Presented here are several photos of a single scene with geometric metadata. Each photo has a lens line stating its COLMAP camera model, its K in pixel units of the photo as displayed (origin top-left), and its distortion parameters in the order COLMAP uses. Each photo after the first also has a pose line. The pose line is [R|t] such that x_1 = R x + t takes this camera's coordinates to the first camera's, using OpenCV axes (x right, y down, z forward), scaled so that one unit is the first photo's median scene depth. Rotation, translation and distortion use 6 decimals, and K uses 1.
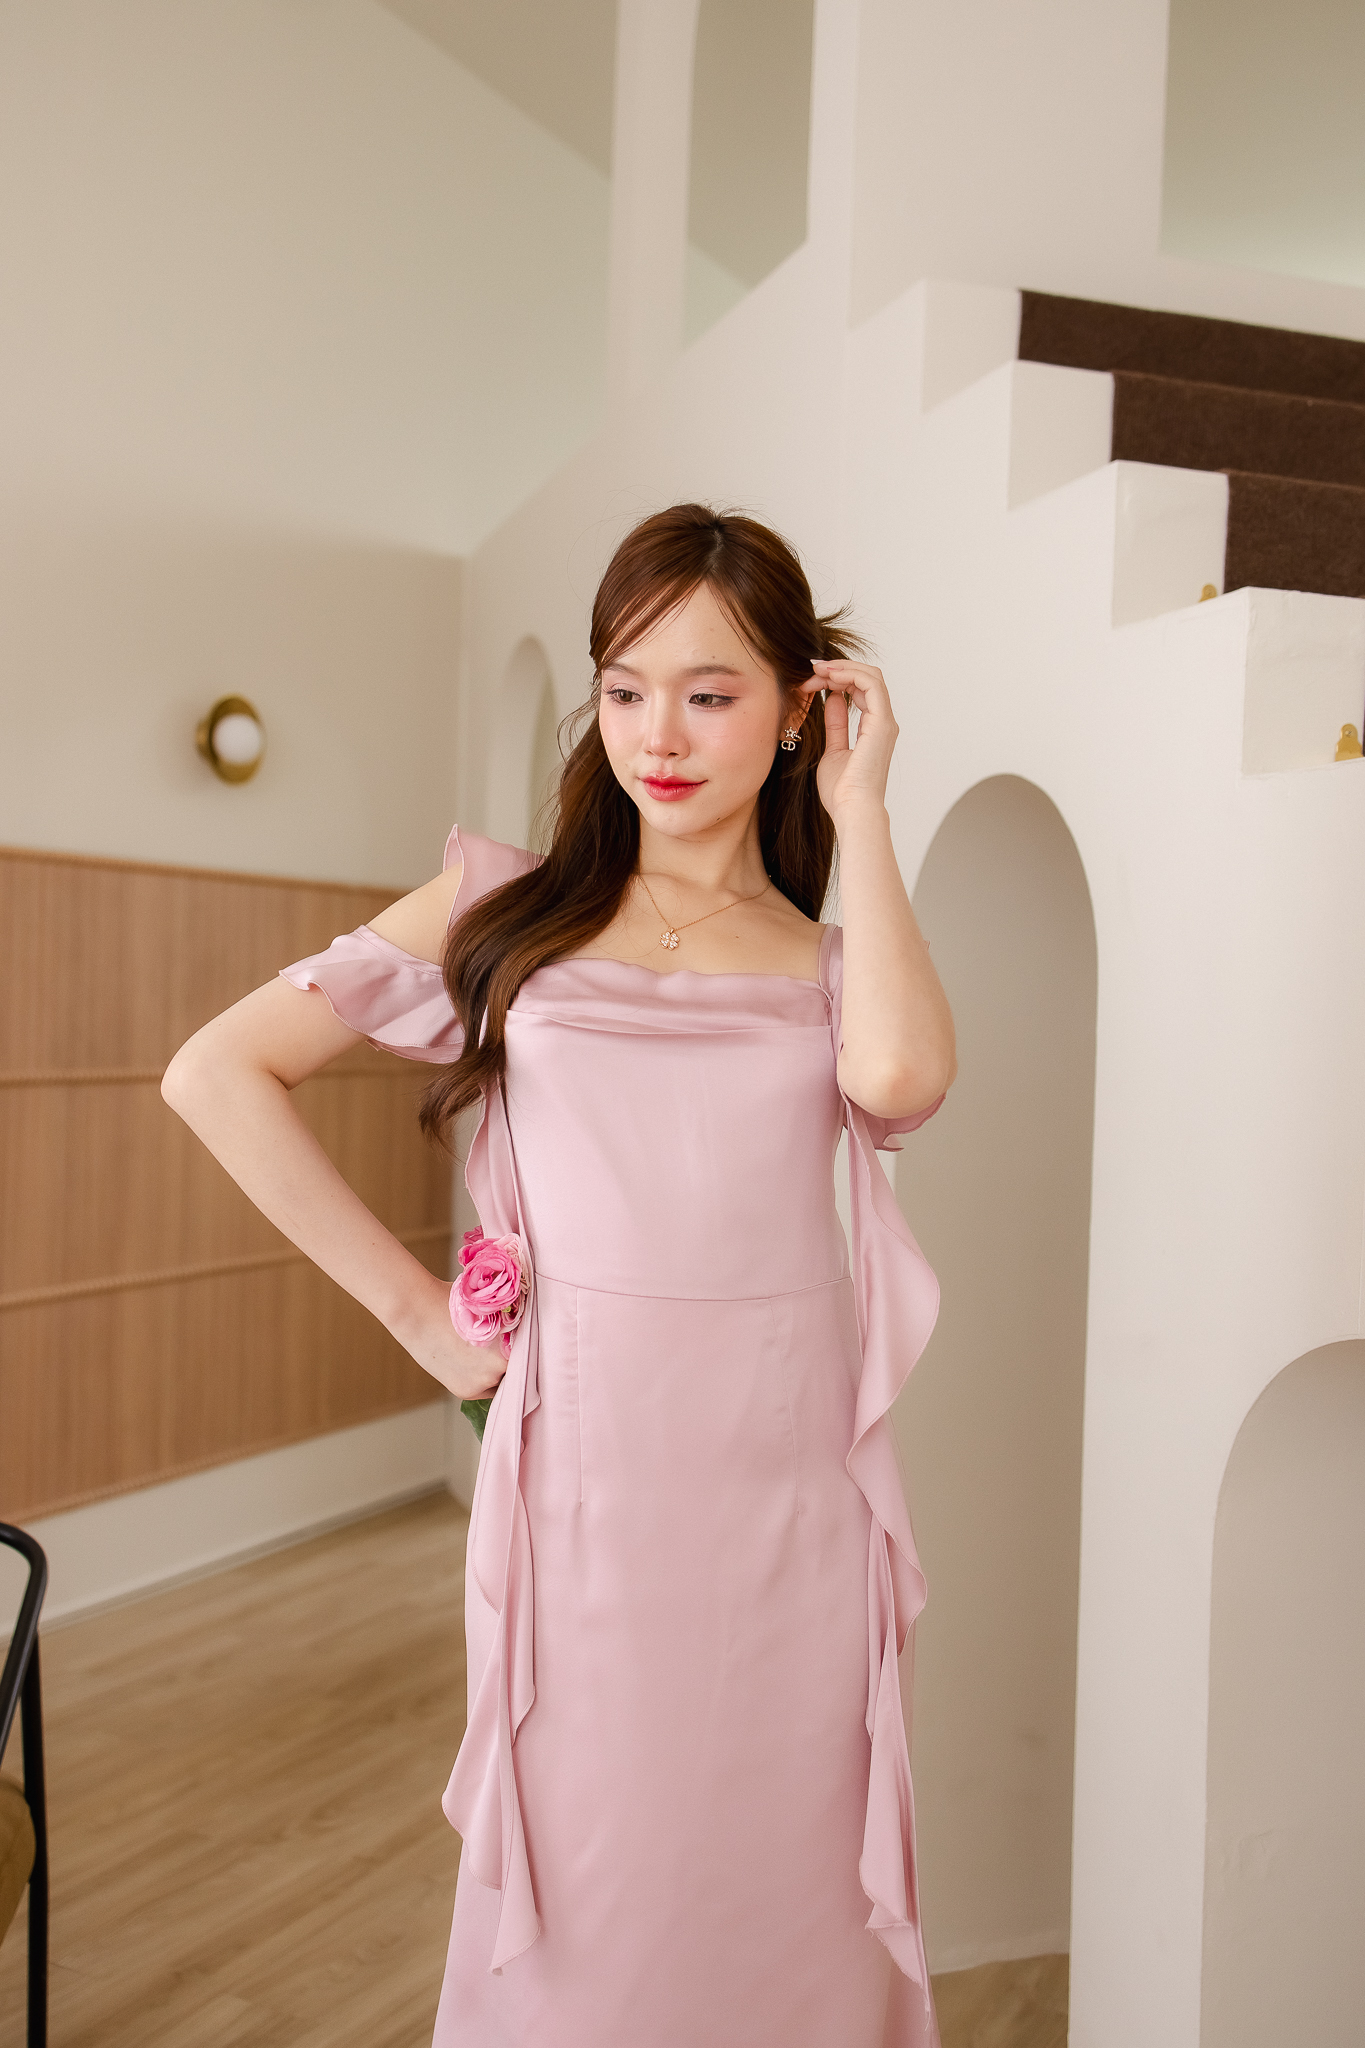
lens RADIAL K [[2043.0, 0, 672.3], [0, 2043.0, 1025.3], [0, 0, 1]] dist [0.002597, 0.004019]
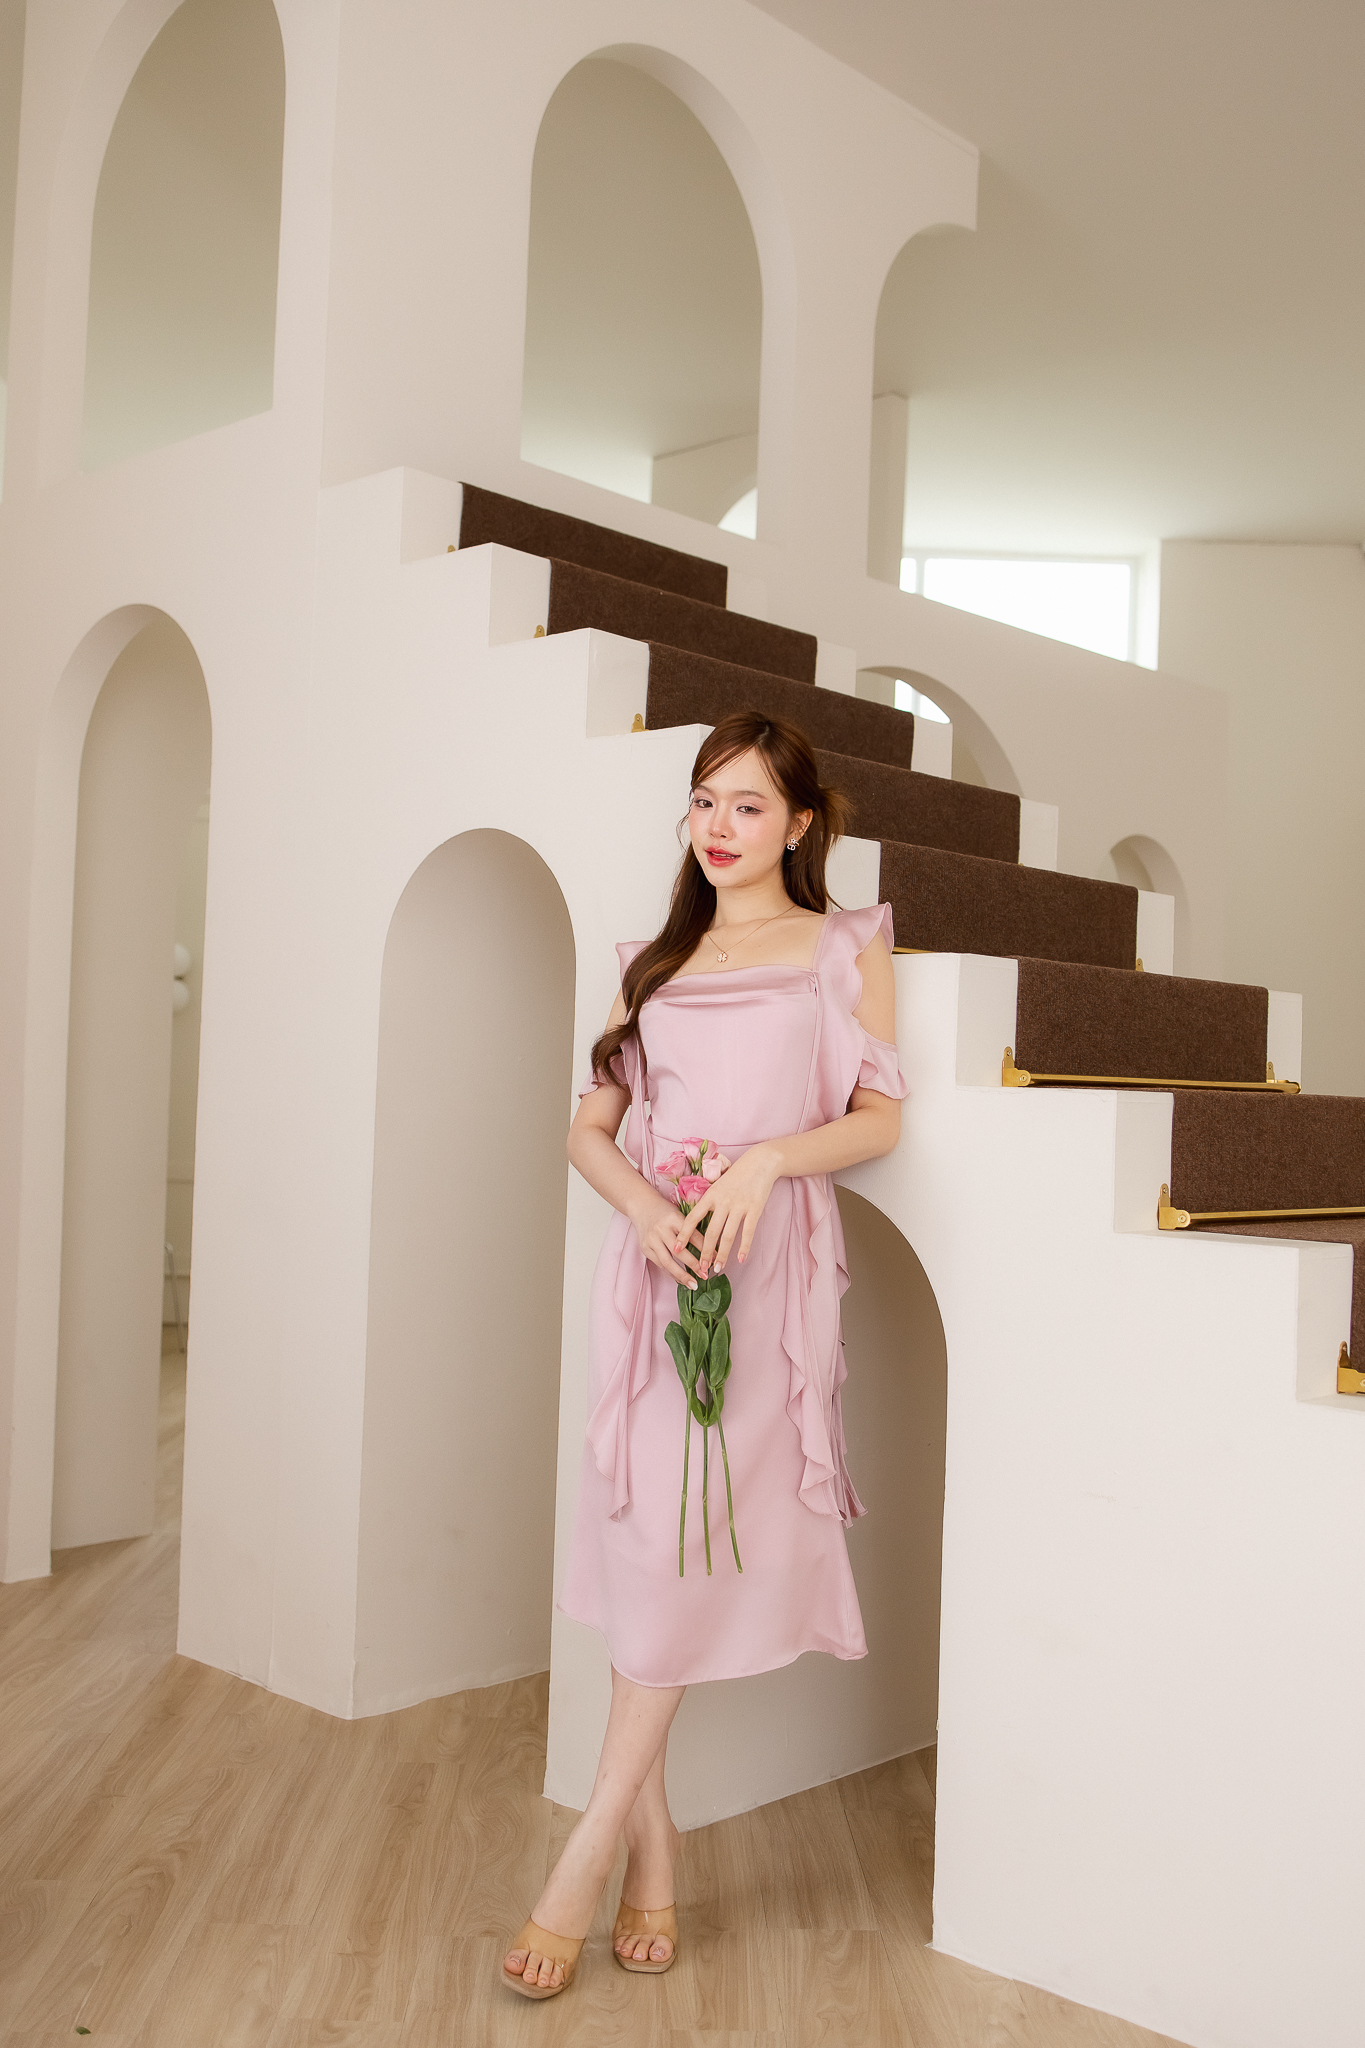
lens RADIAL K [[2029.2, 0, 682.5], [0, 2029.2, 1024.0], [0, 0, 1]] dist [0.010335, 0.000571]
pose [[0.881485, 0.018685, 0.471842, -0.347455], [-0.005100, 0.999535, -0.030053, 0.050197], [-0.472184, 0.024084, 0.881171, -0.284992]]
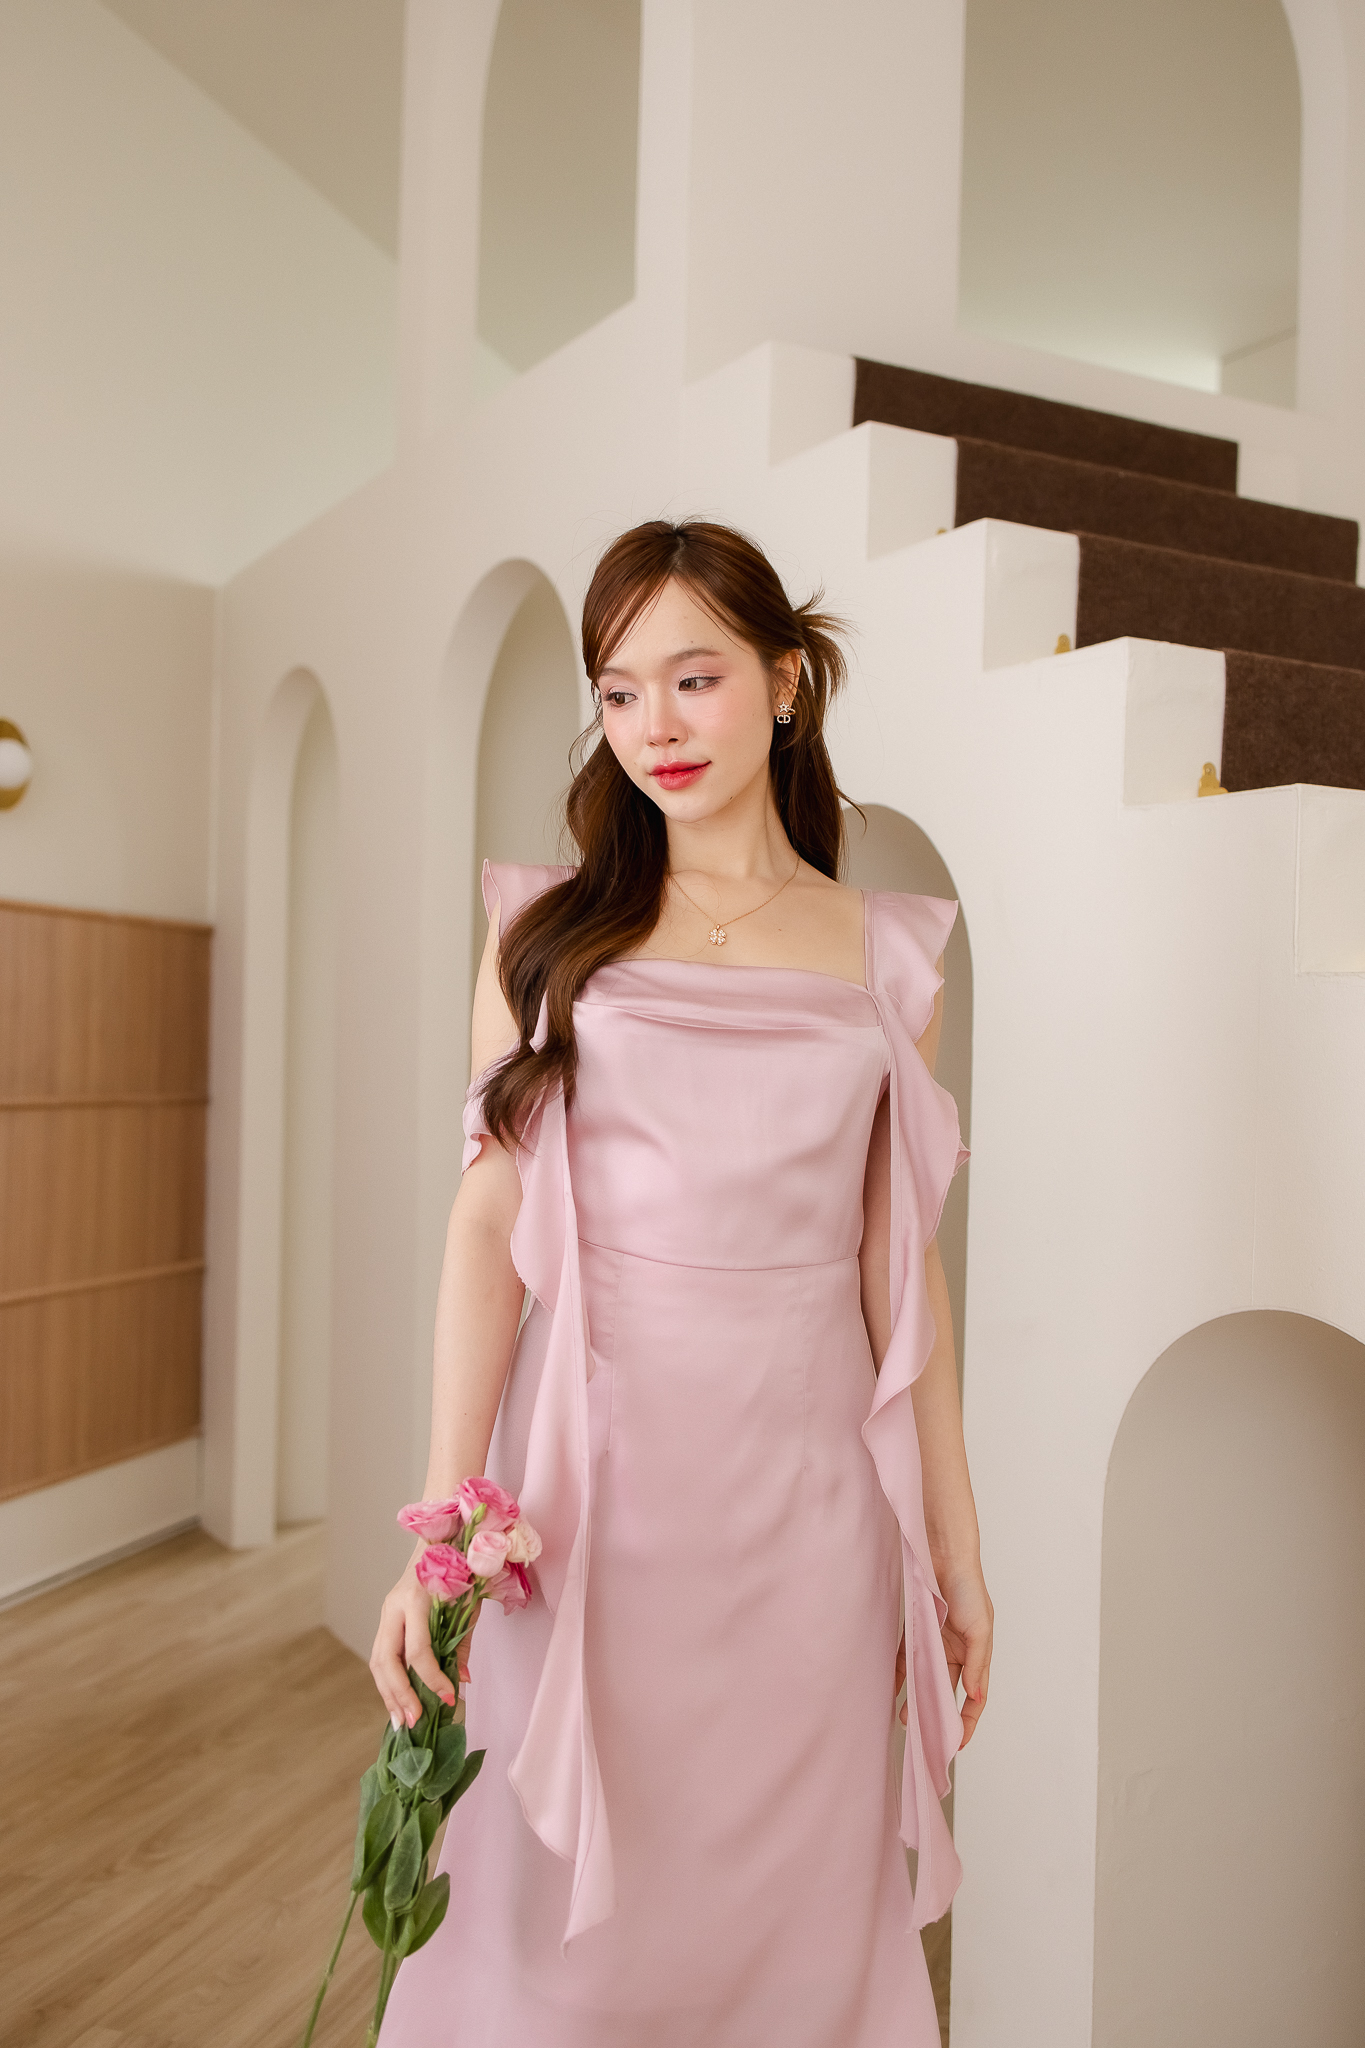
lens RADIAL K [[2041.8, 0, 682.5], [0, 2041.8, 1024.0], [0, 0, 1]] dist [0.000829, 0.014079]
pose [[0.983639, -0.000768, 0.180151, -0.113077], [0.004736, 0.999756, -0.021597, 0.013090], [-0.180090, 0.022097, 0.983402, -0.029978]]
